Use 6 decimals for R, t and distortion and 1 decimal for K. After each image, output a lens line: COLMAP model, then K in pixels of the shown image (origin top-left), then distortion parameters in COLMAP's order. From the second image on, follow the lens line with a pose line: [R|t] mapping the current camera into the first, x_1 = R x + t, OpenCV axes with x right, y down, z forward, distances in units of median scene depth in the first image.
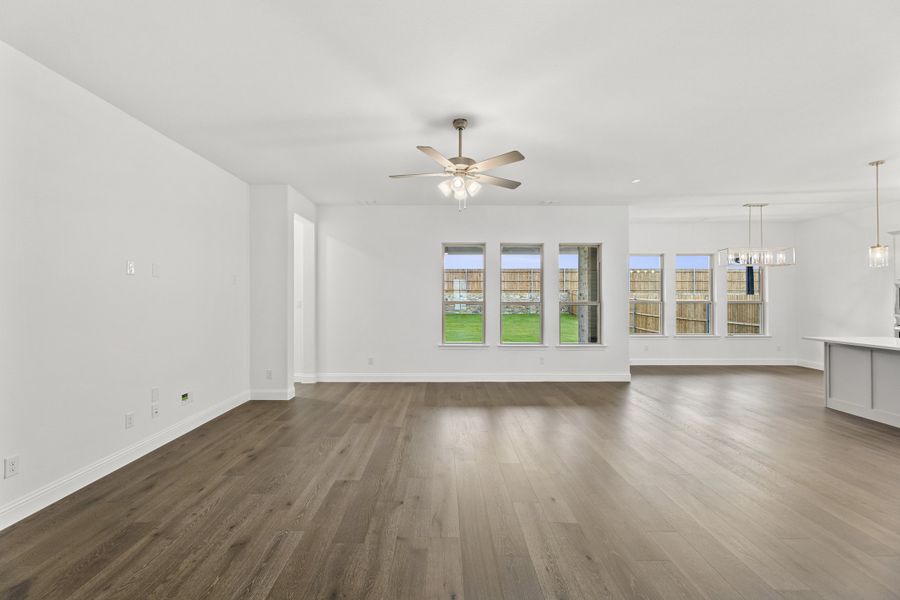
lens RADIAL K [[370.0, 0, 455.0], [0, 370.0, 295.1], [0, 0, 1]] dist [-0.002160, 0.000723]
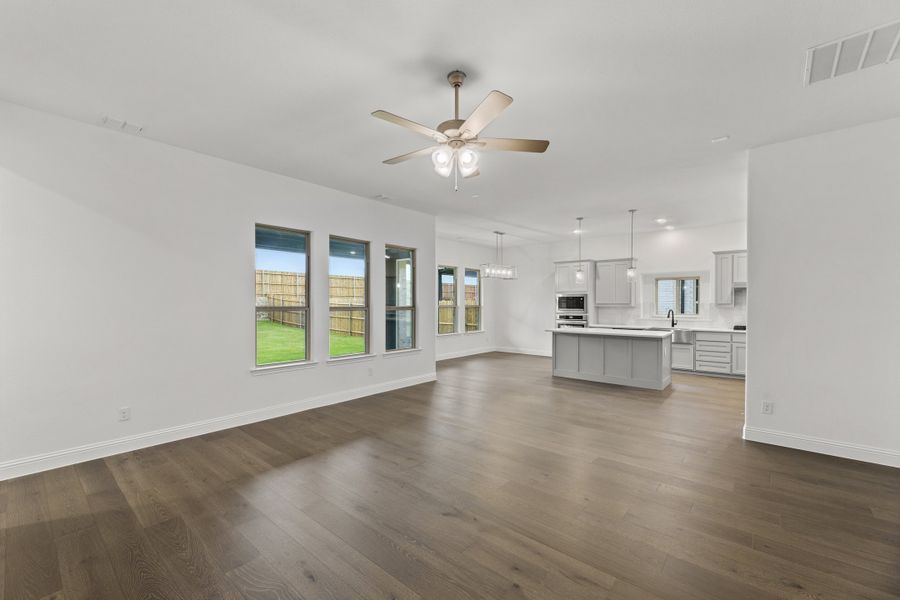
lens RADIAL K [[370.0, 0, 451.0], [0, 370.0, 308.7], [0, 0, 1]] dist [-0.002160, 0.000723]
pose [[0.660165, -0.010144, 0.751052, -0.373506], [-0.006189, 0.999801, 0.018943, 0.005171], [-0.751095, -0.017154, 0.659971, 0.309802]]
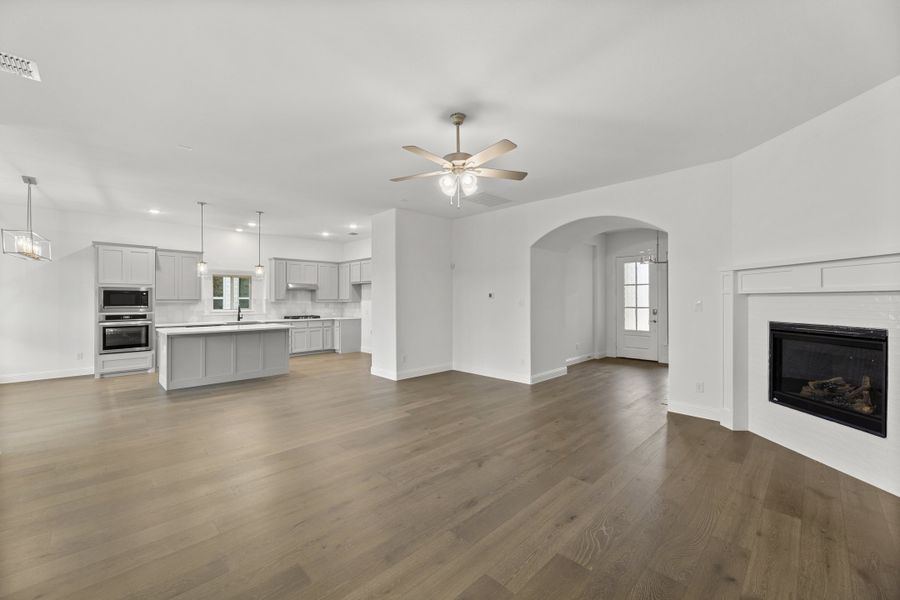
lens RADIAL K [[350.5, 0, 440.6], [0, 350.5, 299.3], [0, 0, 1]] dist [-0.001515, -0.000354]
pose [[-0.667573, -0.000436, 0.744544, -0.407148], [-0.006857, 0.999961, -0.005564, 0.010039], [-0.744513, -0.008820, -0.667550, 1.050492]]
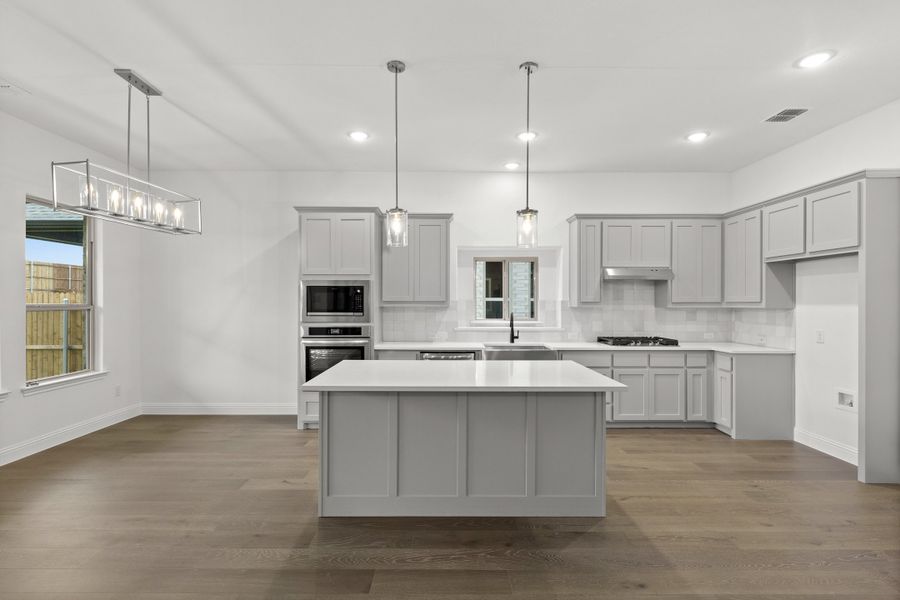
lens RADIAL K [[433.6, 0, 443.8], [0, 433.6, 300.8], [0, 0, 1]] dist [0.001351, 0.000145]
pose [[0.041884, 0.000804, 0.999122, 0.405715], [-0.011034, 0.999939, -0.000342, 0.008075], [-0.999062, -0.011010, 0.041891, 0.773642]]
